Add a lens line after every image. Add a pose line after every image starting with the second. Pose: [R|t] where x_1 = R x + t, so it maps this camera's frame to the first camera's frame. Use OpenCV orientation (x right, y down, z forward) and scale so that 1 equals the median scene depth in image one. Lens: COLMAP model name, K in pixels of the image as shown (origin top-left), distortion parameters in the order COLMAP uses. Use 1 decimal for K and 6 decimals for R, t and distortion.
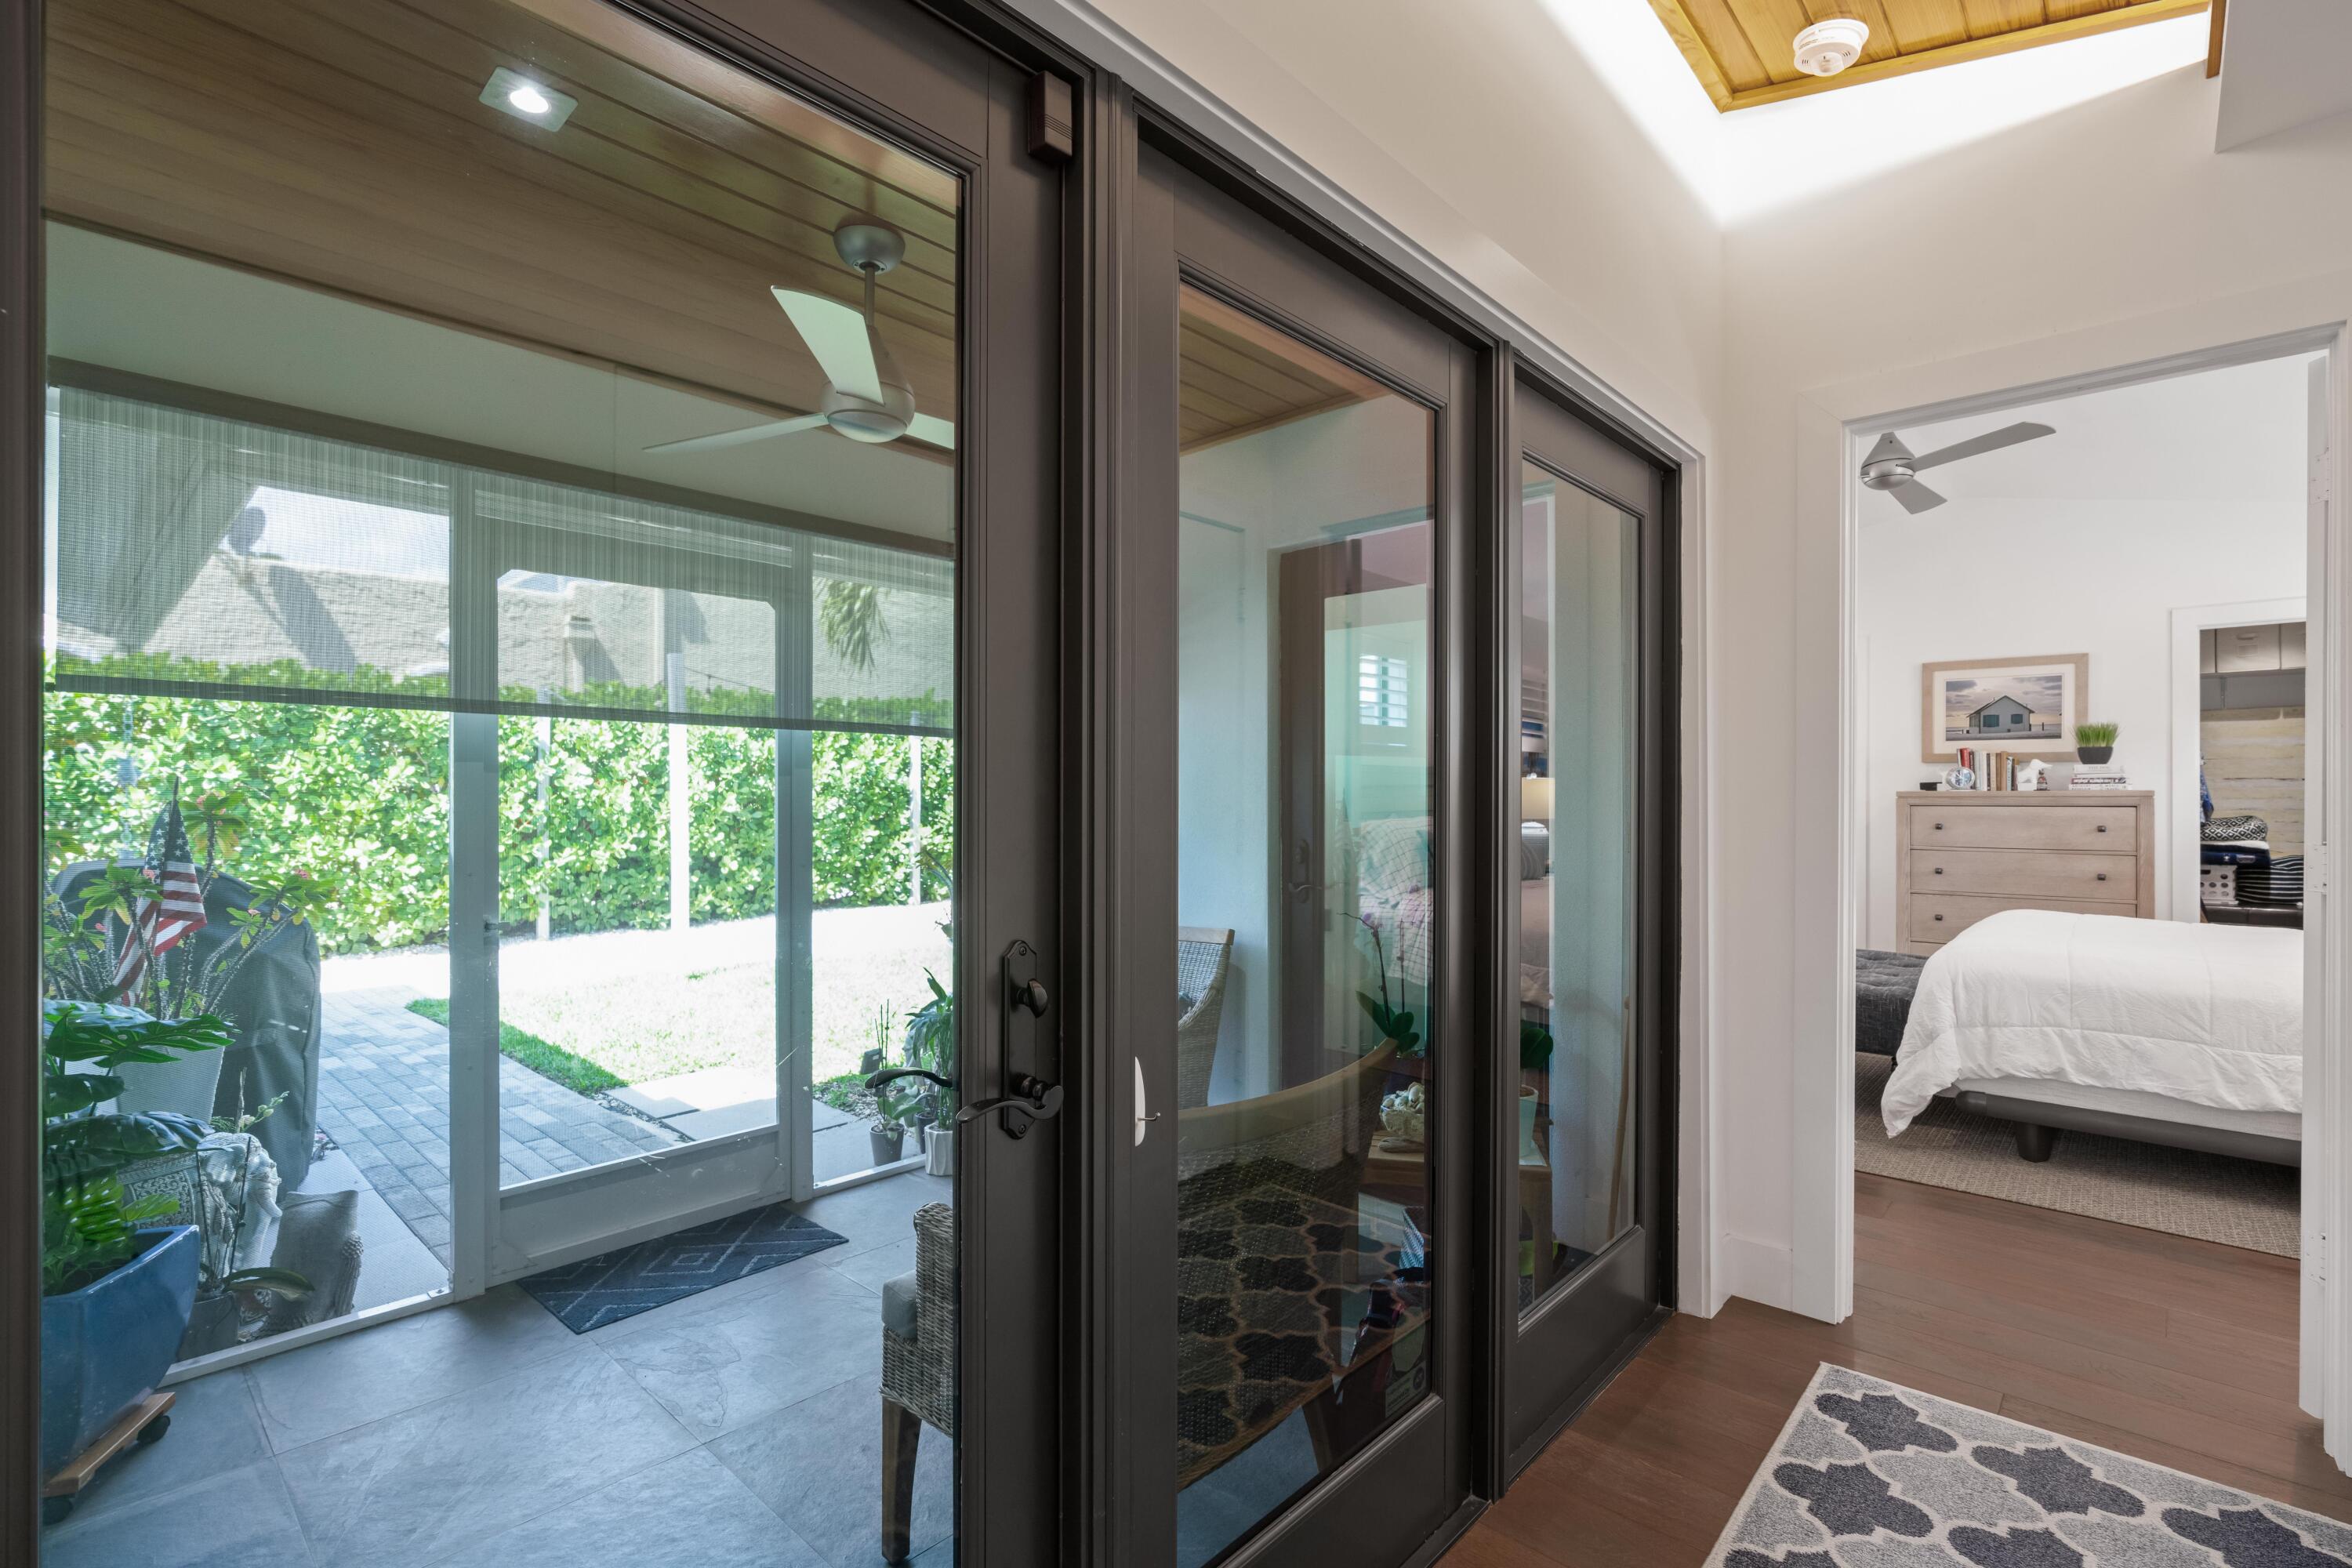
lens RADIAL K [[1048.4, 0, 1188.1], [0, 1048.4, 792.6], [0, 0, 1]] dist [-0.003845, 0.000020]
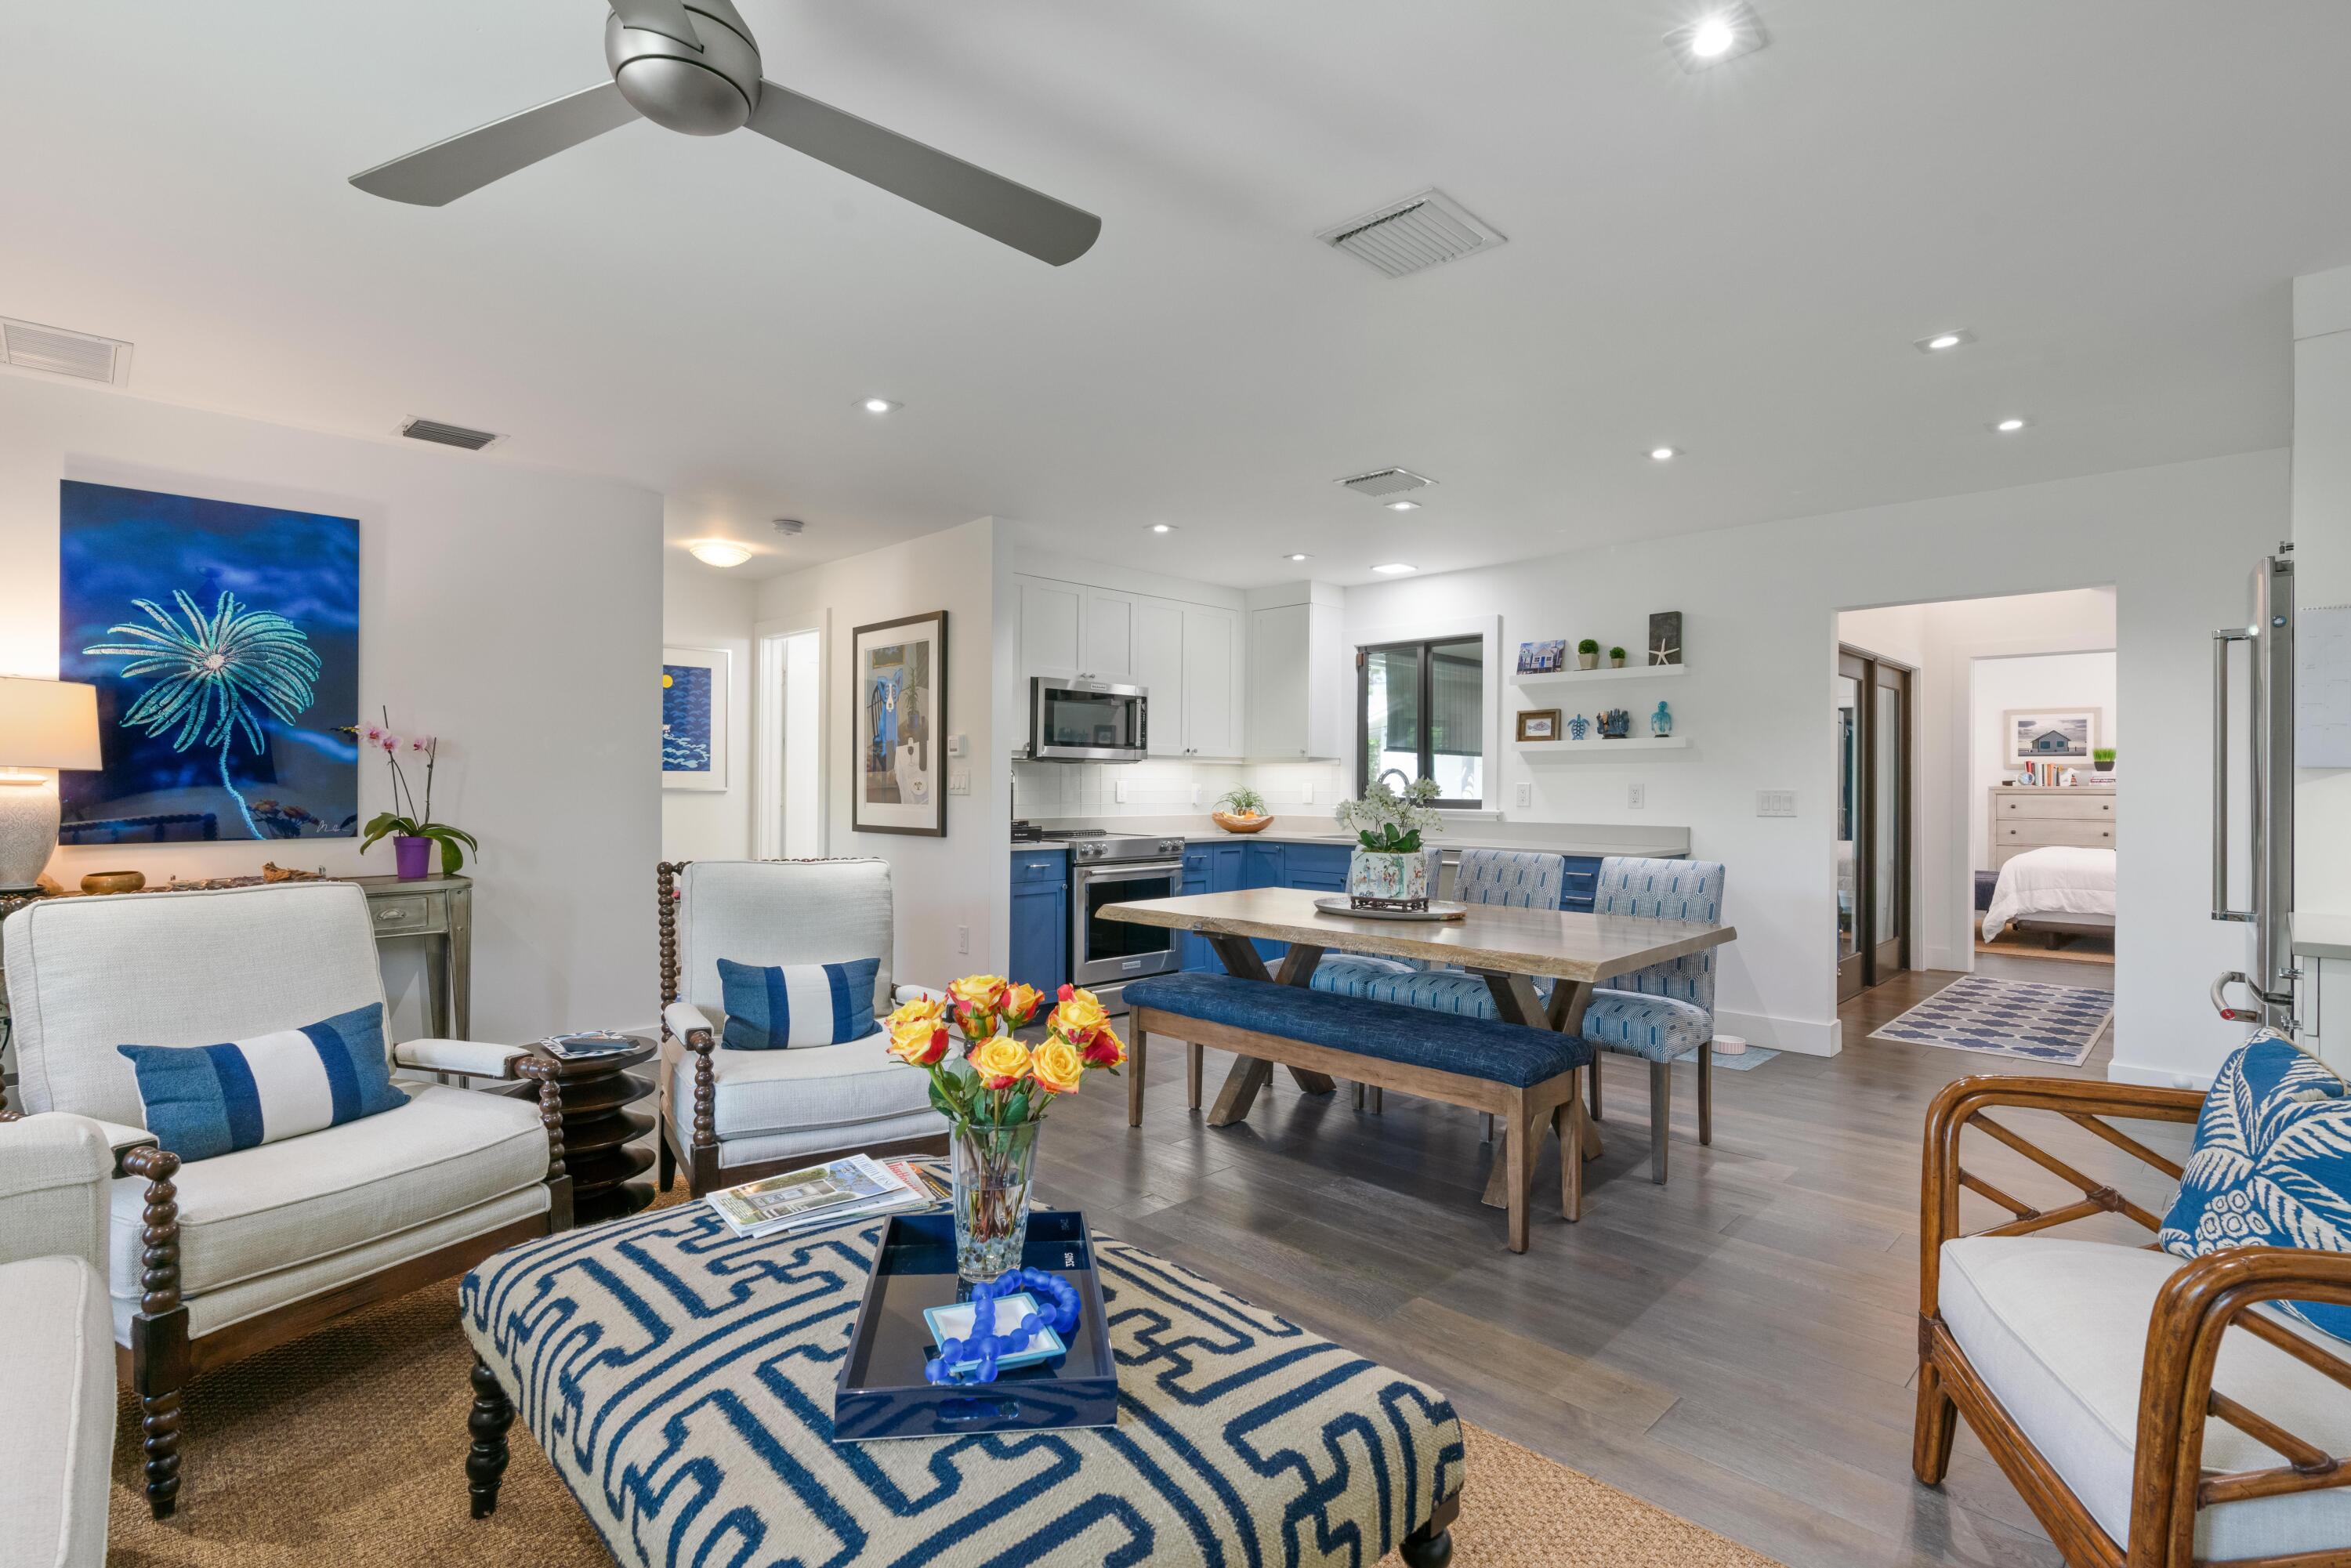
lens RADIAL K [[1122.2, 0, 1171.8], [0, 1122.2, 775.6], [0, 0, 1]] dist [0.003593, -0.000236]
pose [[0.999509, 0.003797, -0.031106, -0.666058], [-0.004027, 0.999965, -0.007338, 0.000271], [0.031077, 0.007460, 0.999489, -0.975543]]
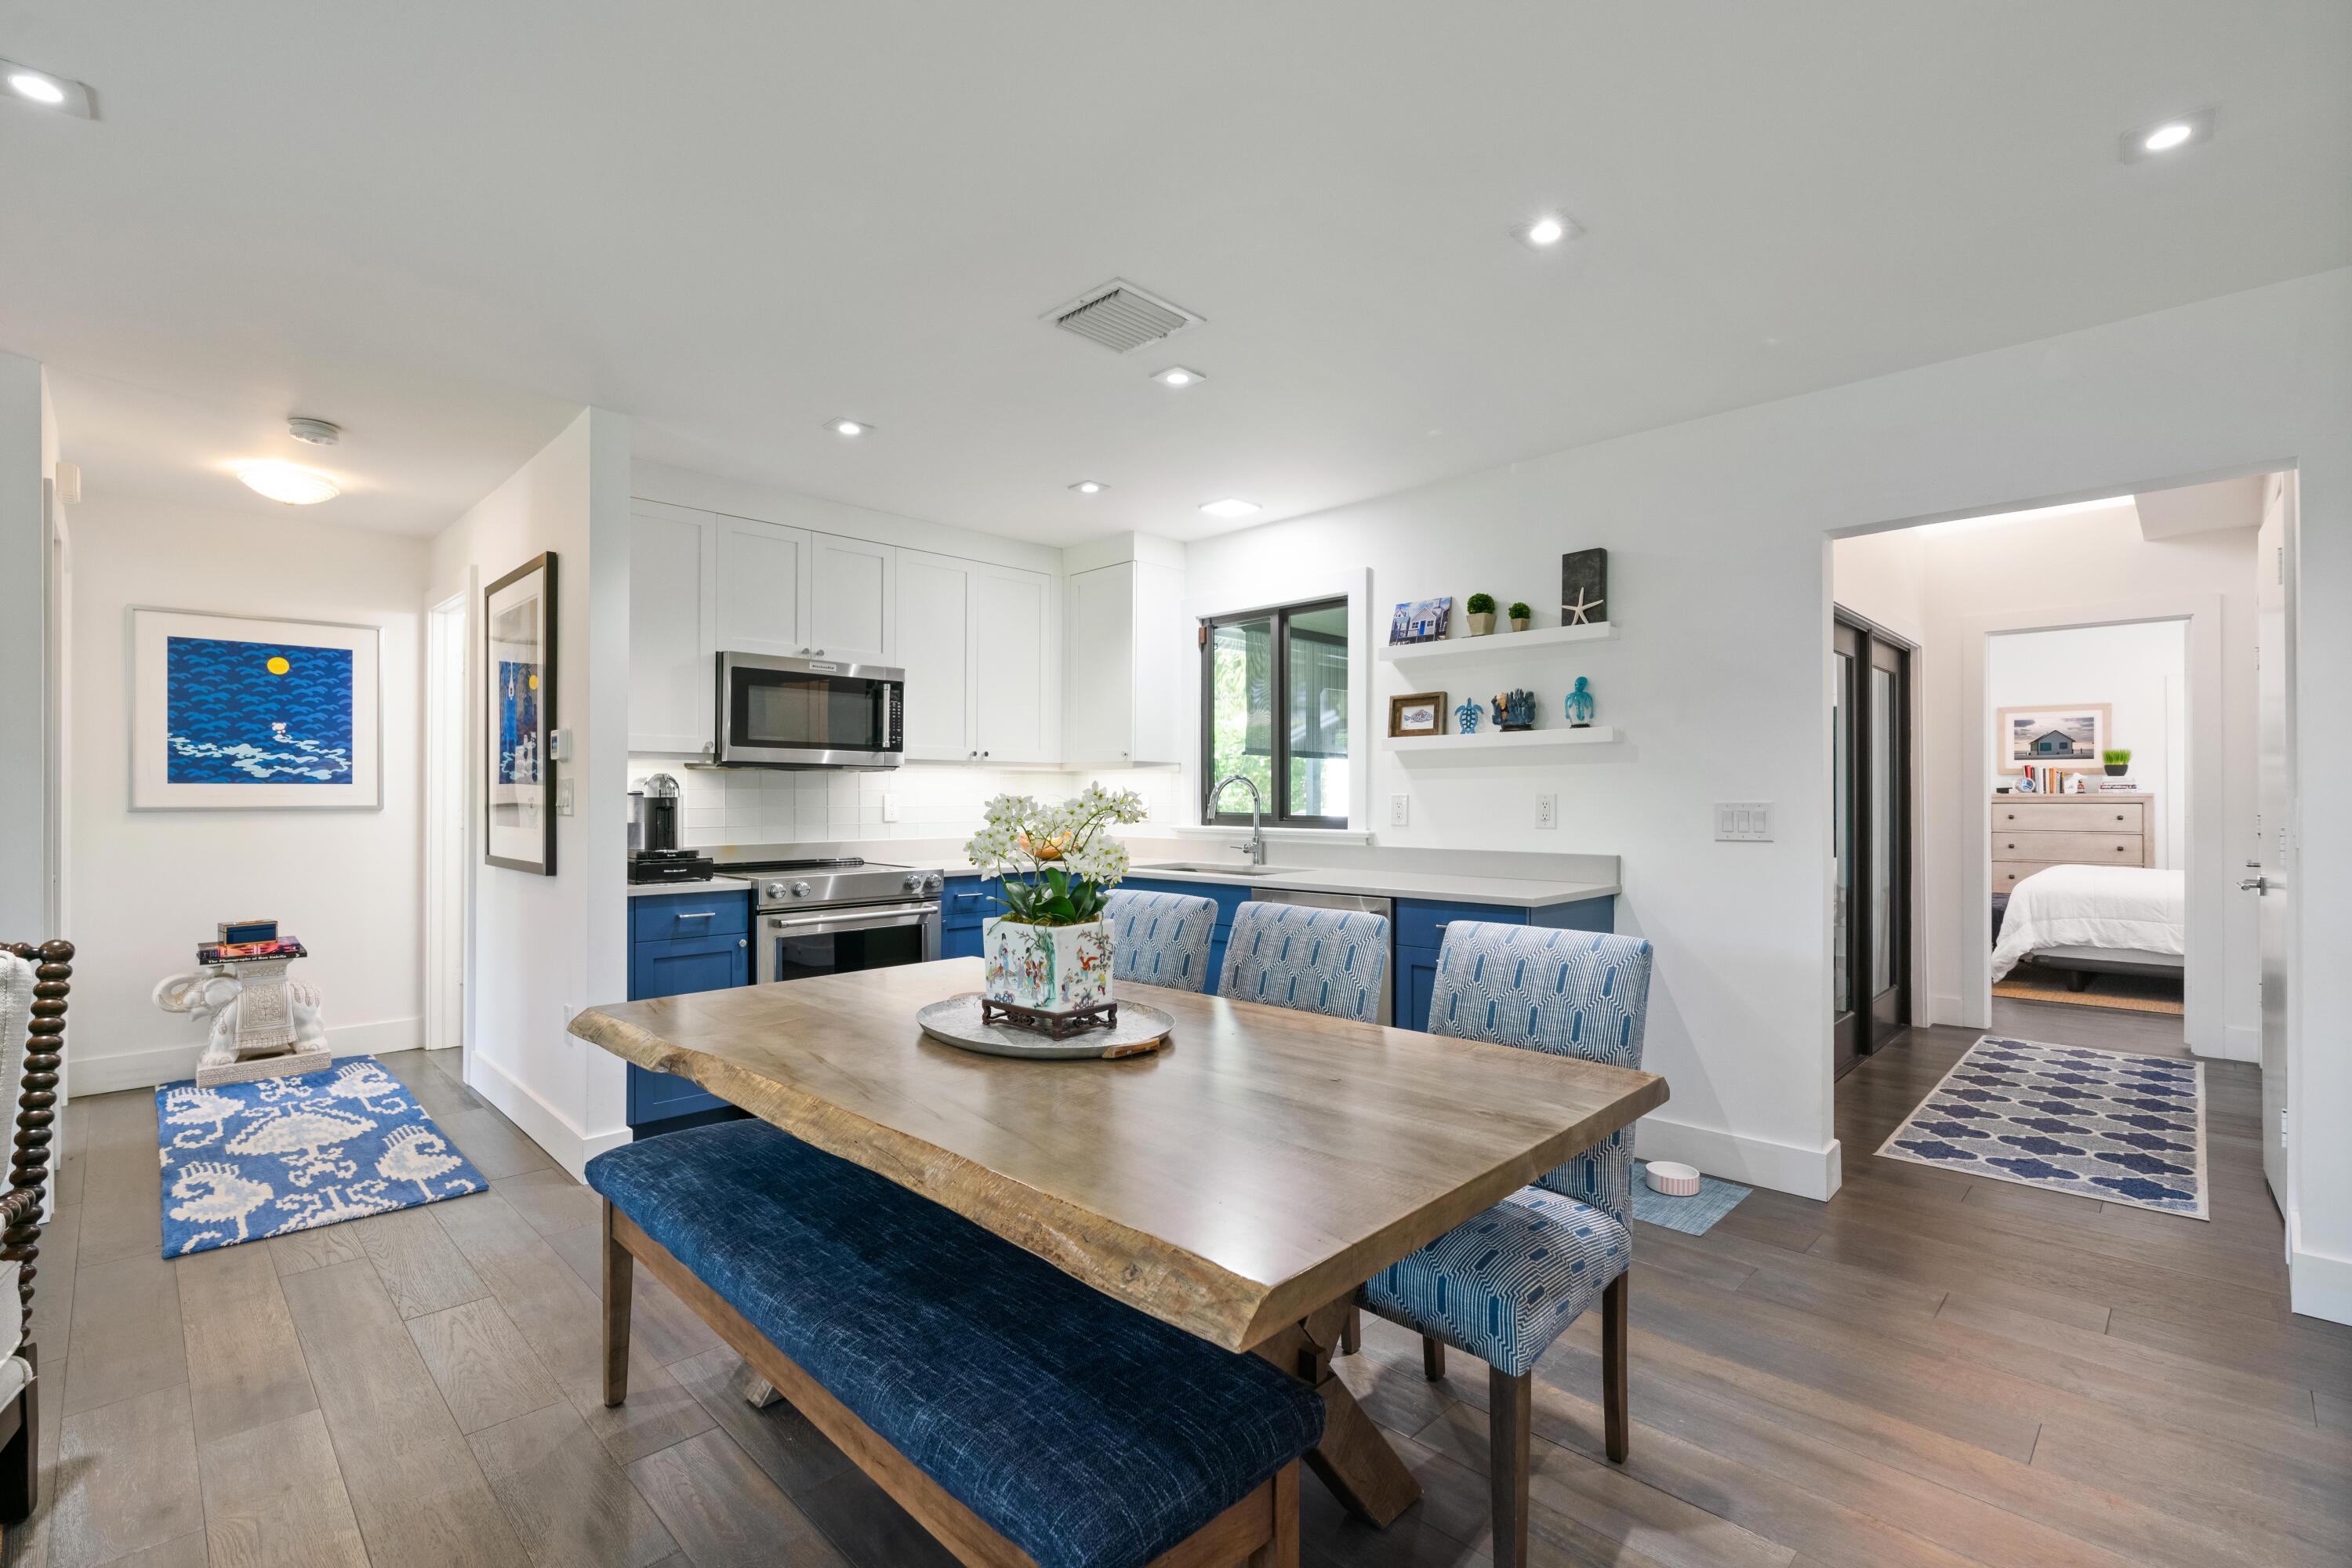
lens RADIAL K [[1048.4, 0, 1168.3], [0, 1048.4, 788.9], [0, 0, 1]] dist [-0.003845, 0.000020]
pose [[0.999311, -0.001554, -0.037089, -0.484976], [0.001331, 0.999981, -0.006027, -0.001136], [0.037097, 0.005973, 0.999294, -0.608117]]
